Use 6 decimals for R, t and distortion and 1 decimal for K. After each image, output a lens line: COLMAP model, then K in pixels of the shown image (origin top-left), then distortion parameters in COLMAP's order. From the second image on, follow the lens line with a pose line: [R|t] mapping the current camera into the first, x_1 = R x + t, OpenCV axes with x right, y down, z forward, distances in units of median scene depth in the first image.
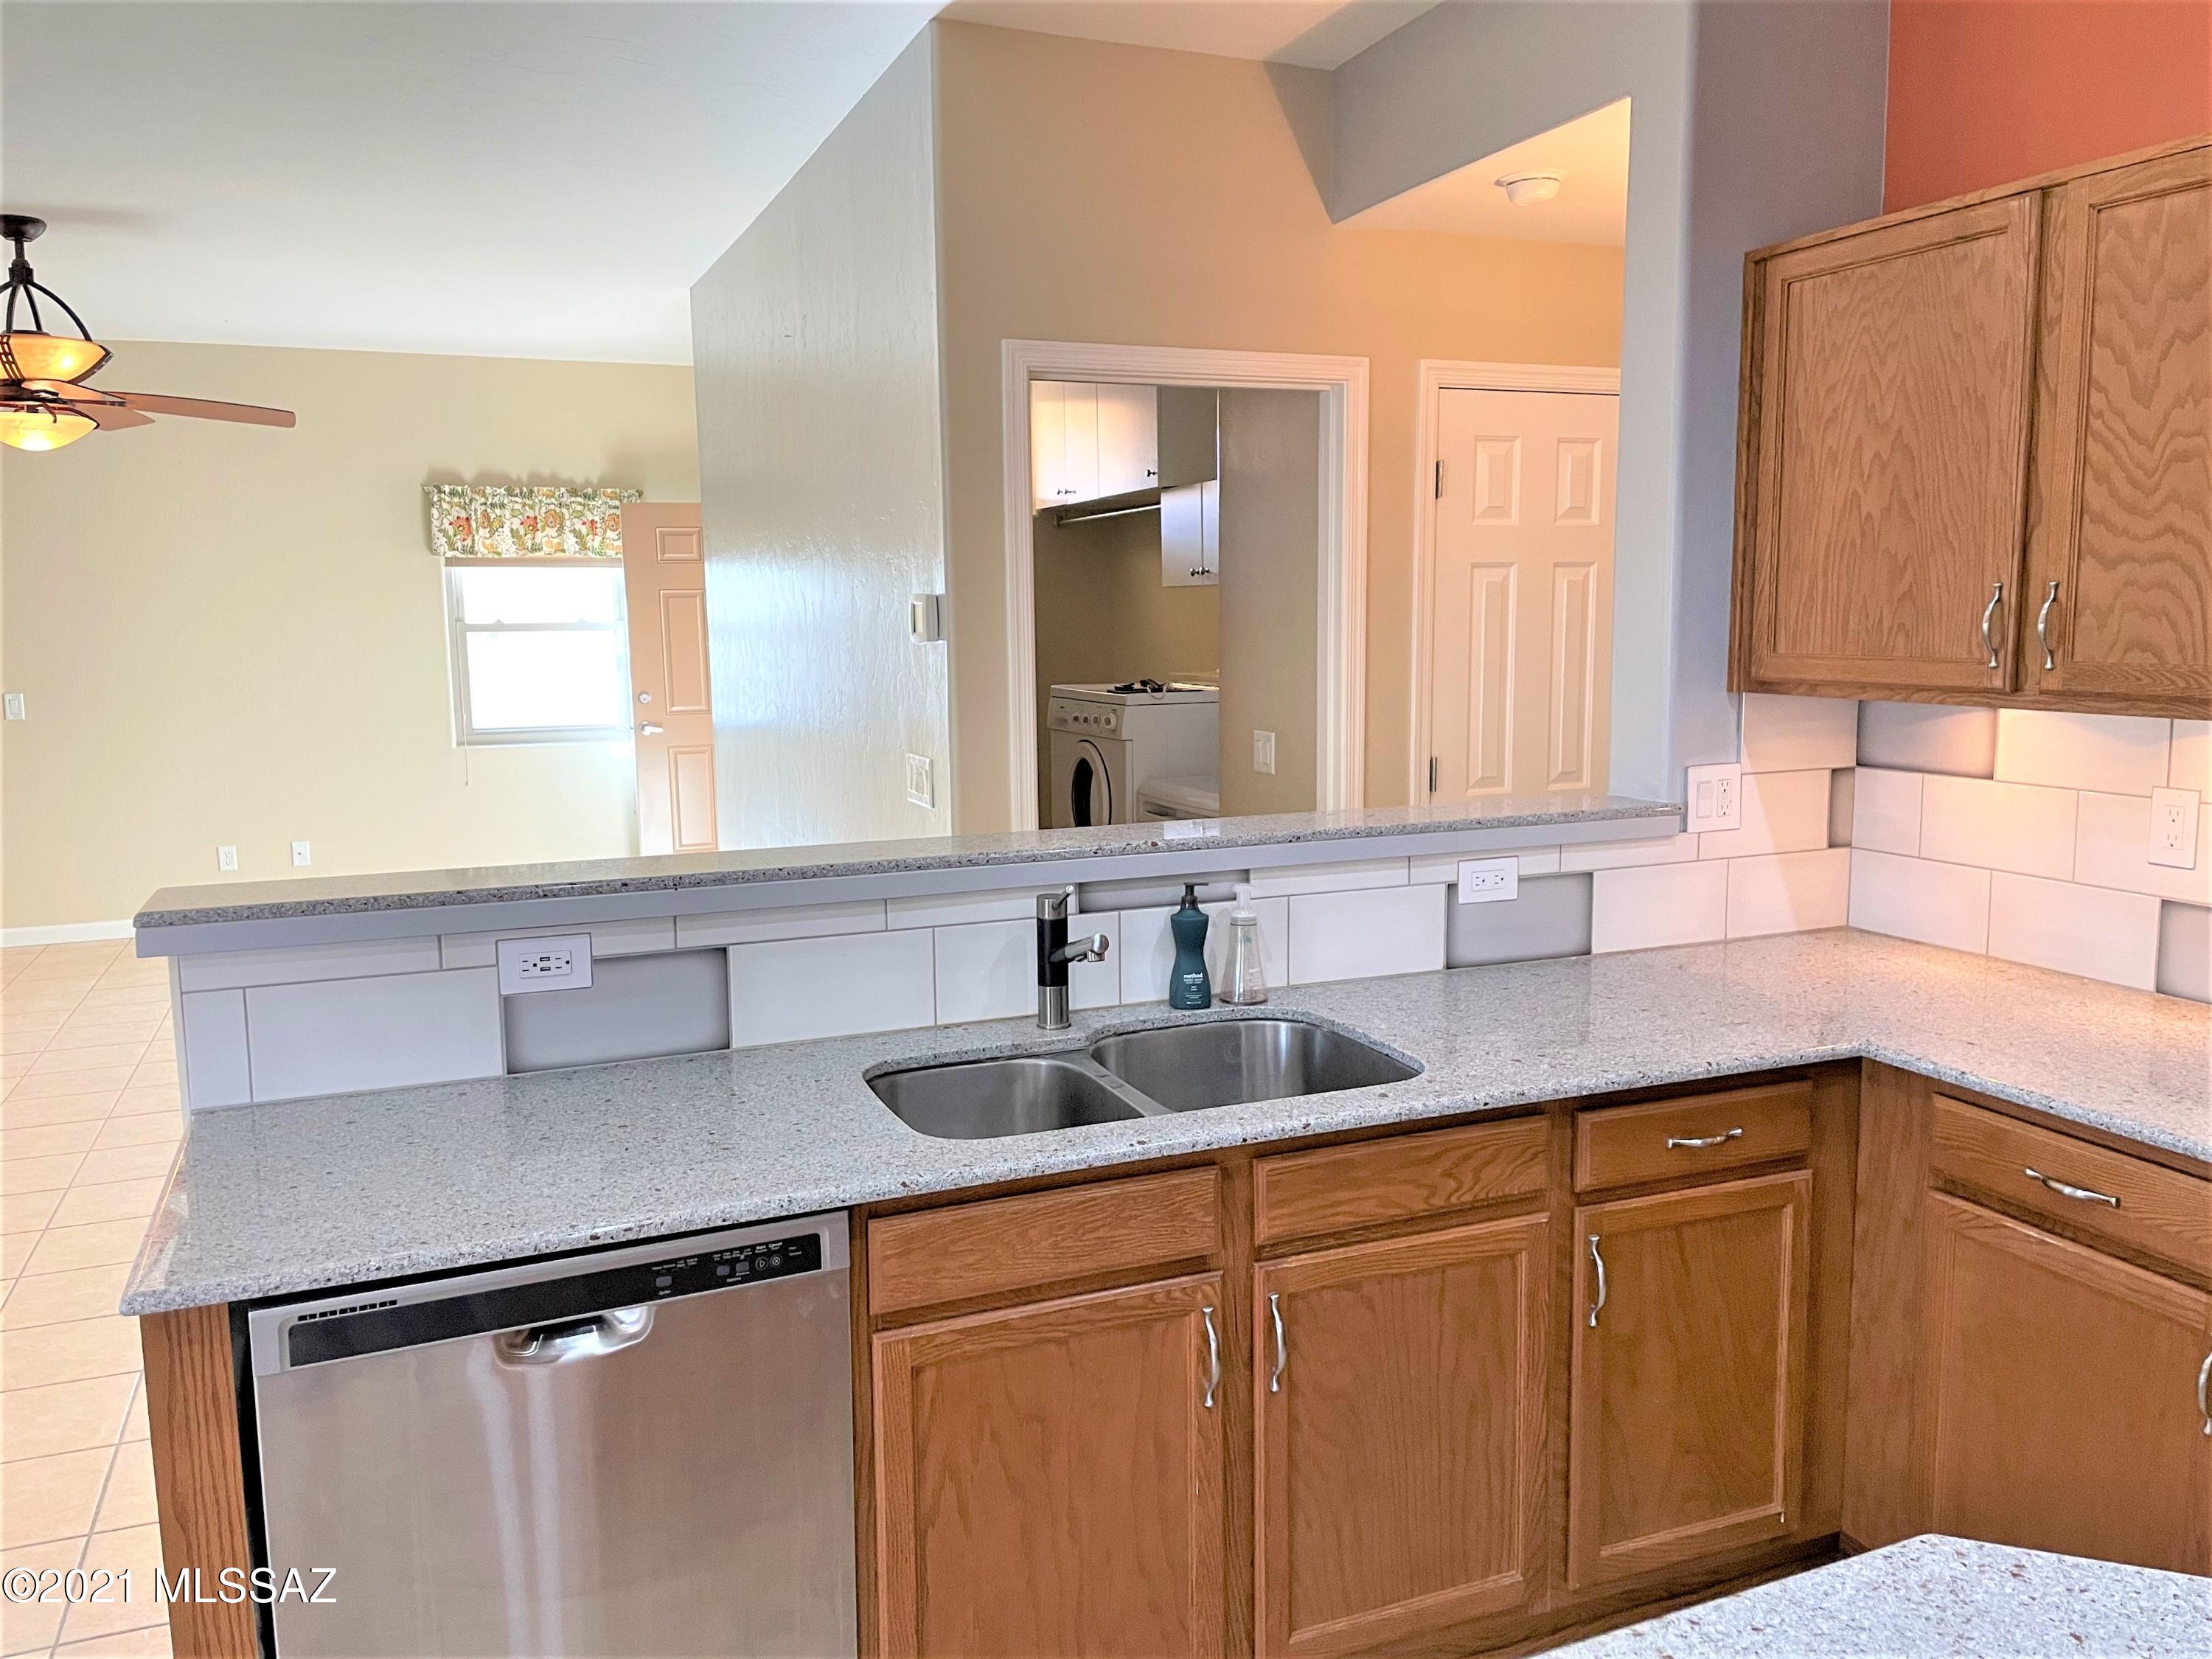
lens RADIAL K [[1671.9, 0, 1100.2], [0, 1671.9, 814.5], [0, 0, 1]] dist [0.091139, -0.117213]
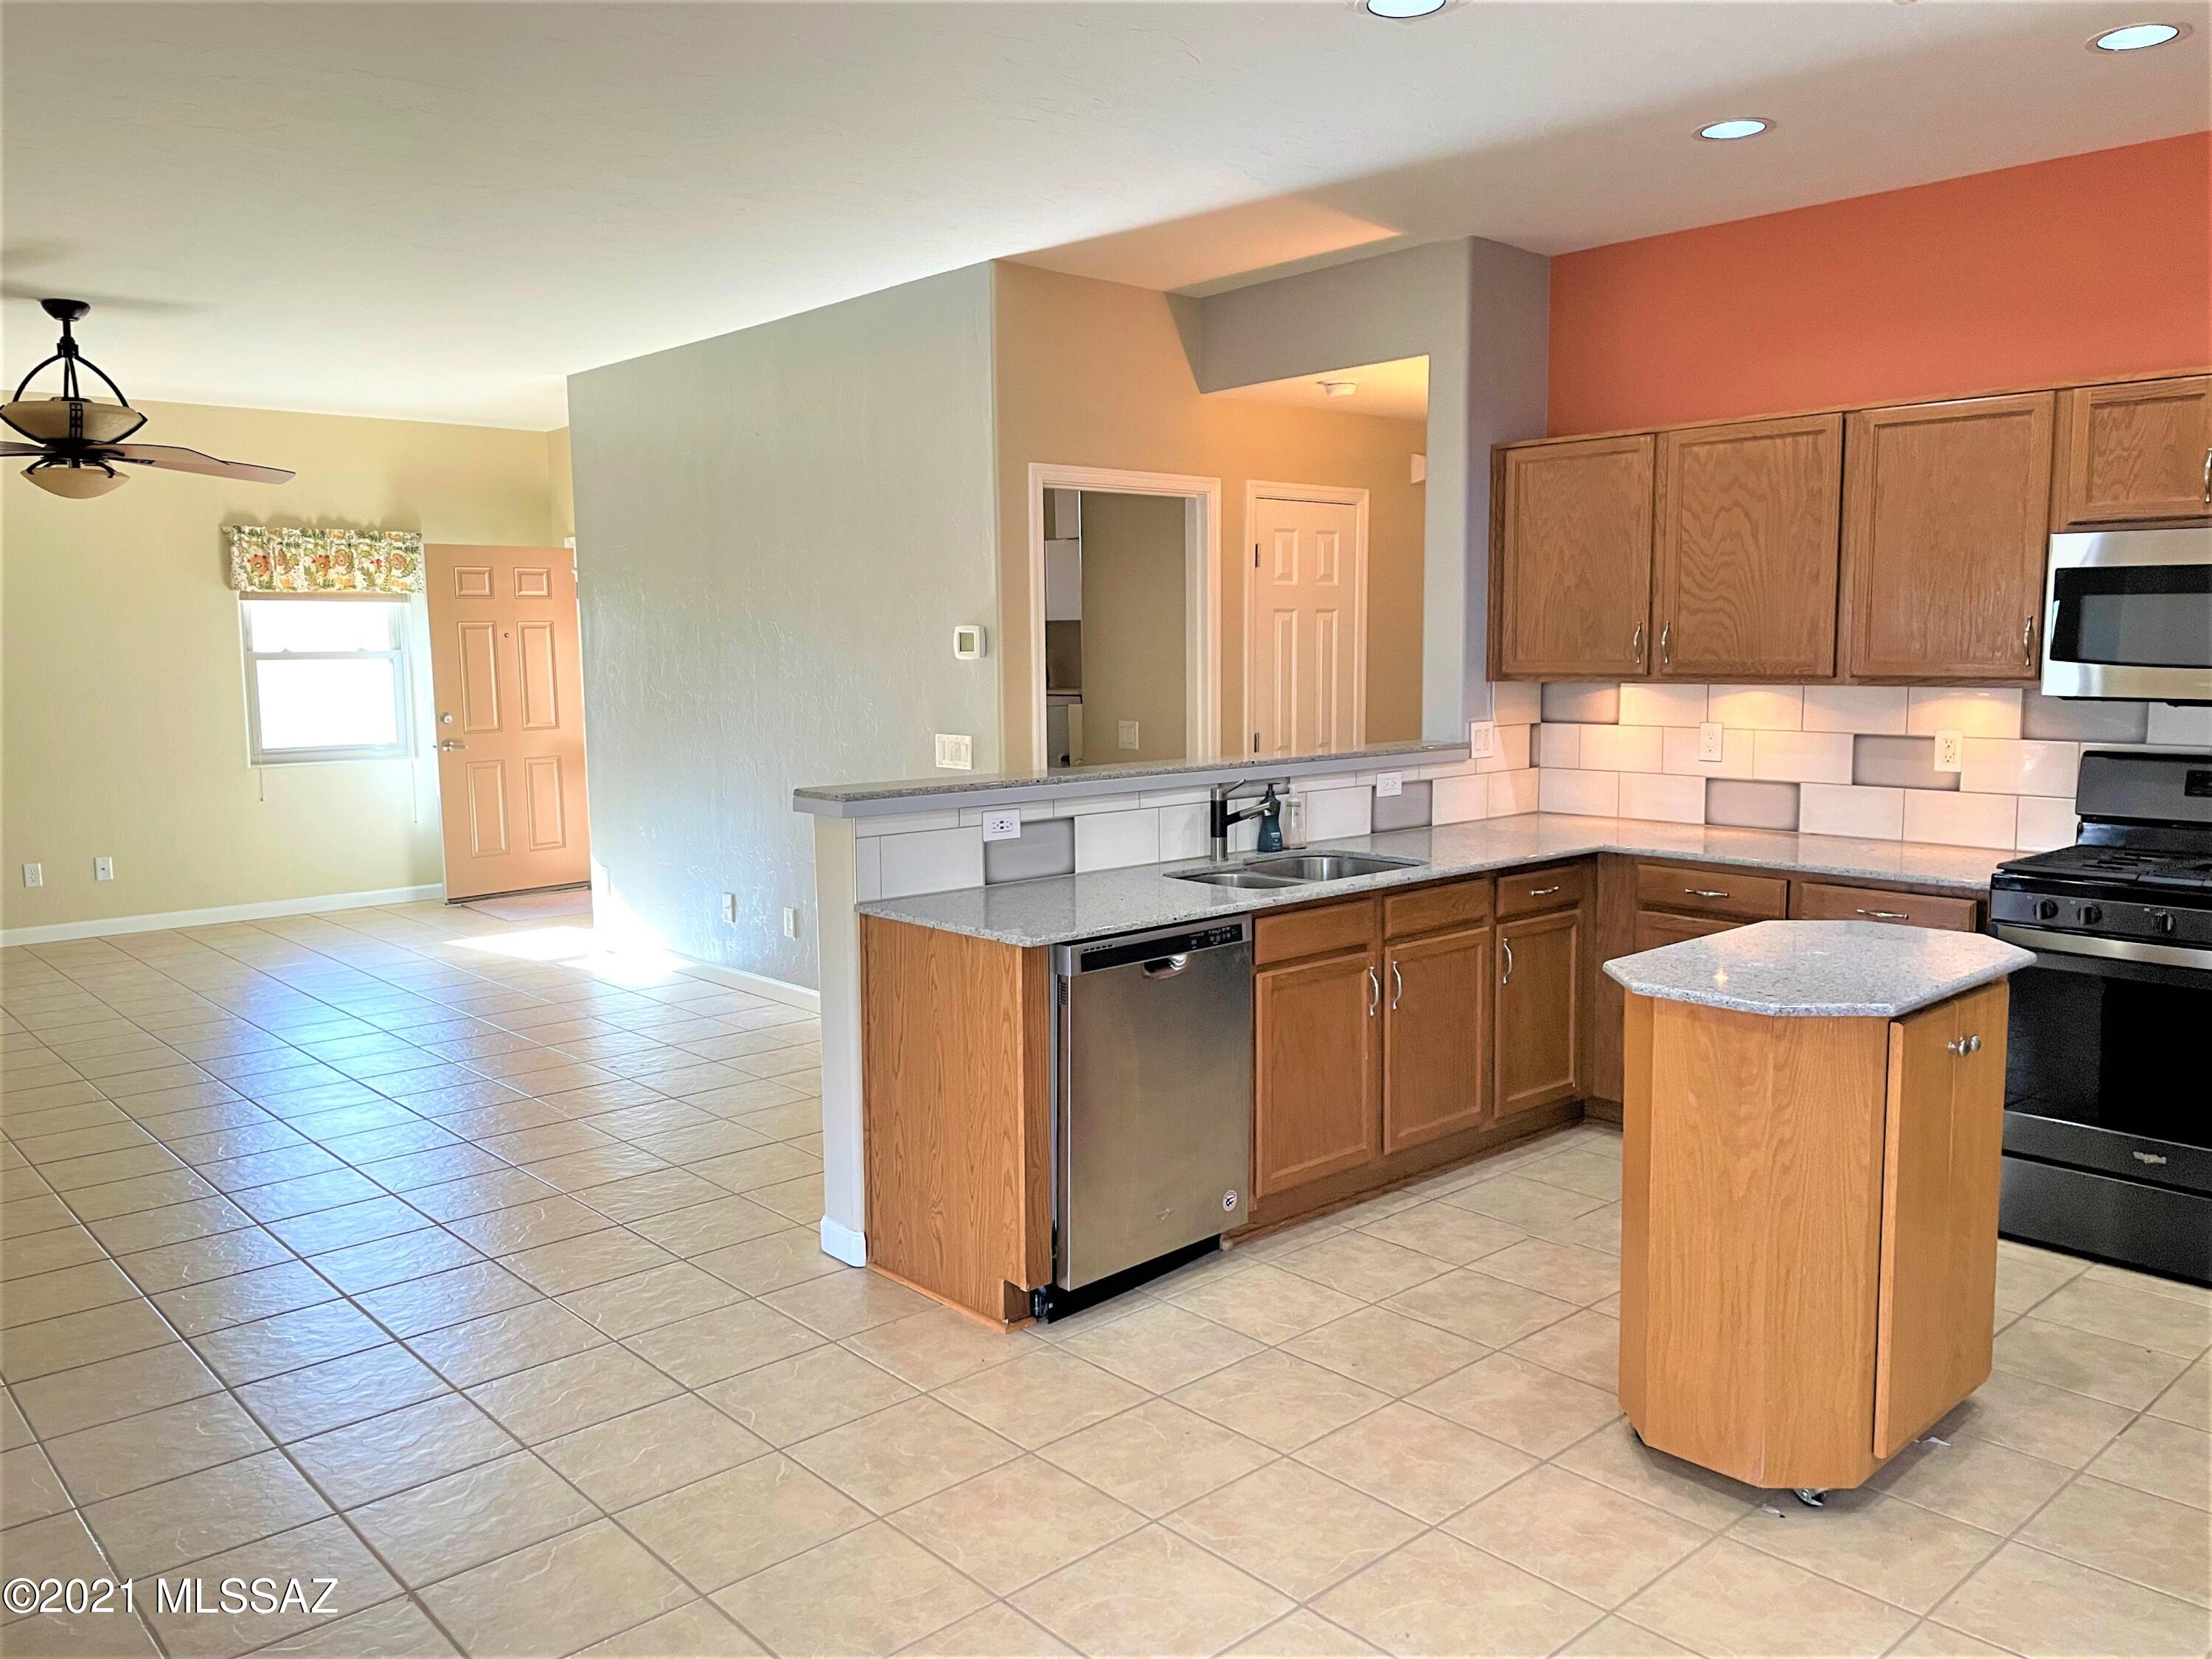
lens RADIAL K [[1671.9, 0, 1108.6], [0, 1671.9, 814.1], [0, 0, 1]] dist [0.091139, -0.117213]
pose [[0.941778, -0.032012, 0.334708, -0.721079], [0.039895, 0.999064, -0.016702, 0.097795], [-0.333860, 0.029083, 0.942174, -0.656837]]
